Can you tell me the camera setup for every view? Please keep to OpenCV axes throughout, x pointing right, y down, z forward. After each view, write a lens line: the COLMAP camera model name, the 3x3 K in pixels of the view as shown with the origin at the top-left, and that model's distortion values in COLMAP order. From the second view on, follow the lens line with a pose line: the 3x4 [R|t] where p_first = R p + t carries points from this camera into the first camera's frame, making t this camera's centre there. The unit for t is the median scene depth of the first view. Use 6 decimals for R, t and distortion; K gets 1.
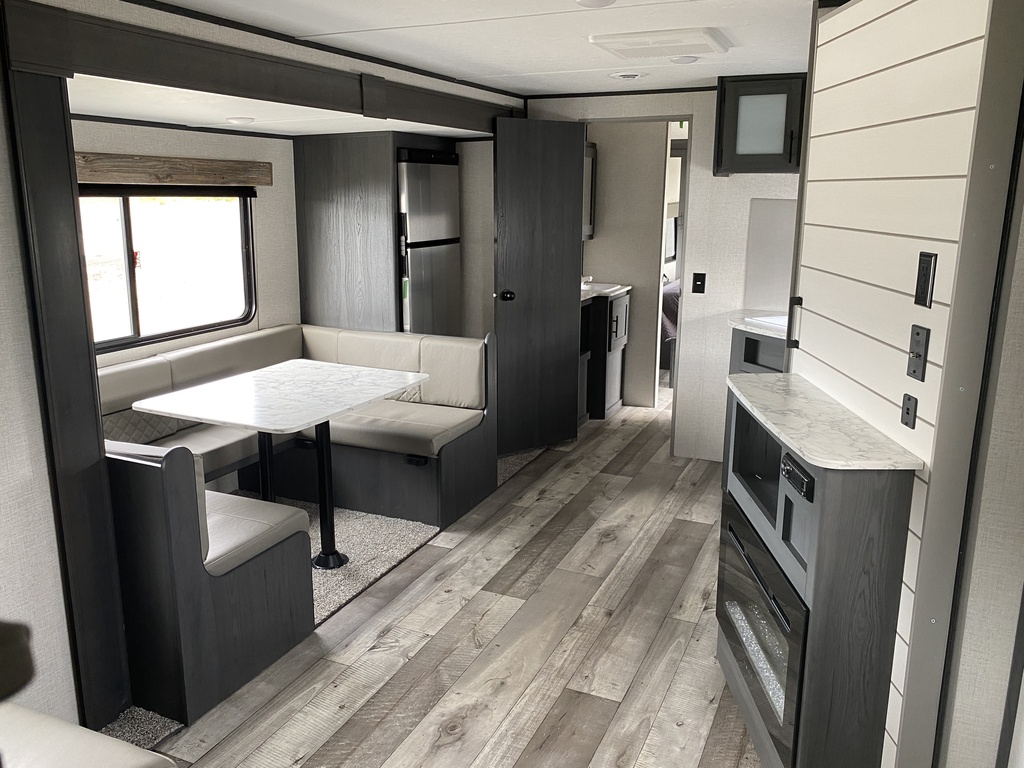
lens RADIAL K [[817.1, 0, 514.0], [0, 817.1, 382.6], [0, 0, 1]] dist [-0.000160, -0.000867]
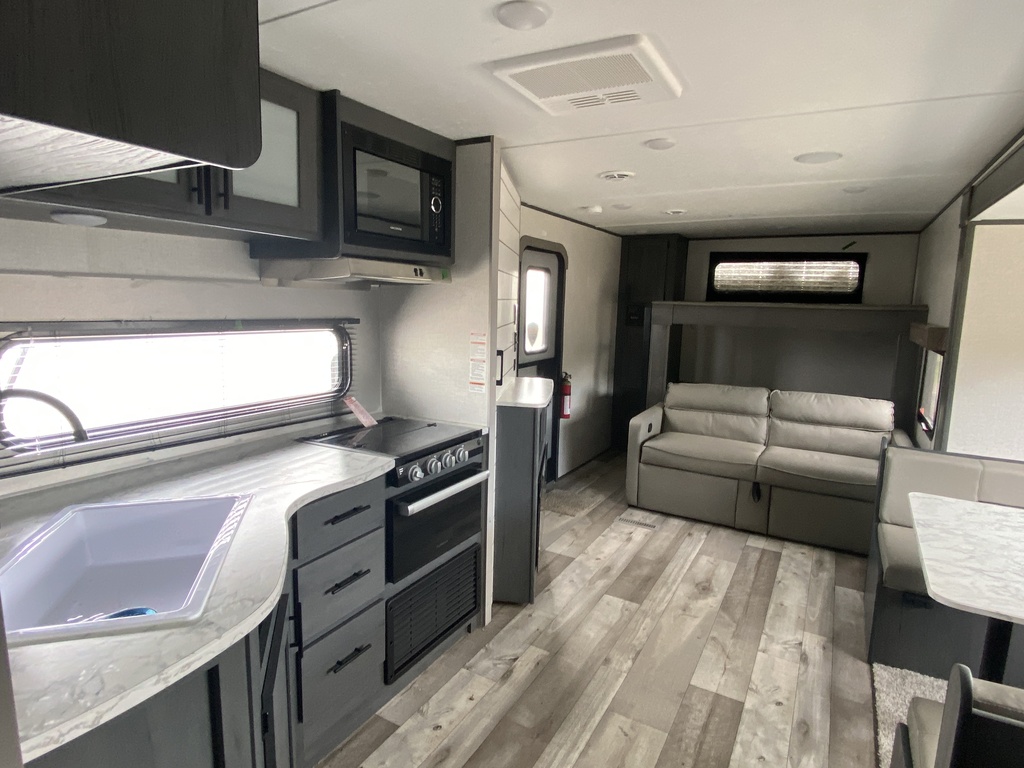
lens RADIAL K [[572.2, 0, 510.8], [0, 572.2, 380.3], [0, 0, 1]] dist [-0.000808, -0.000593]
pose [[-0.994612, -0.043224, 0.094231, 0.198862], [-0.005028, 0.927980, 0.372596, -0.366423], [-0.103549, 0.370114, -0.923197, 1.668875]]
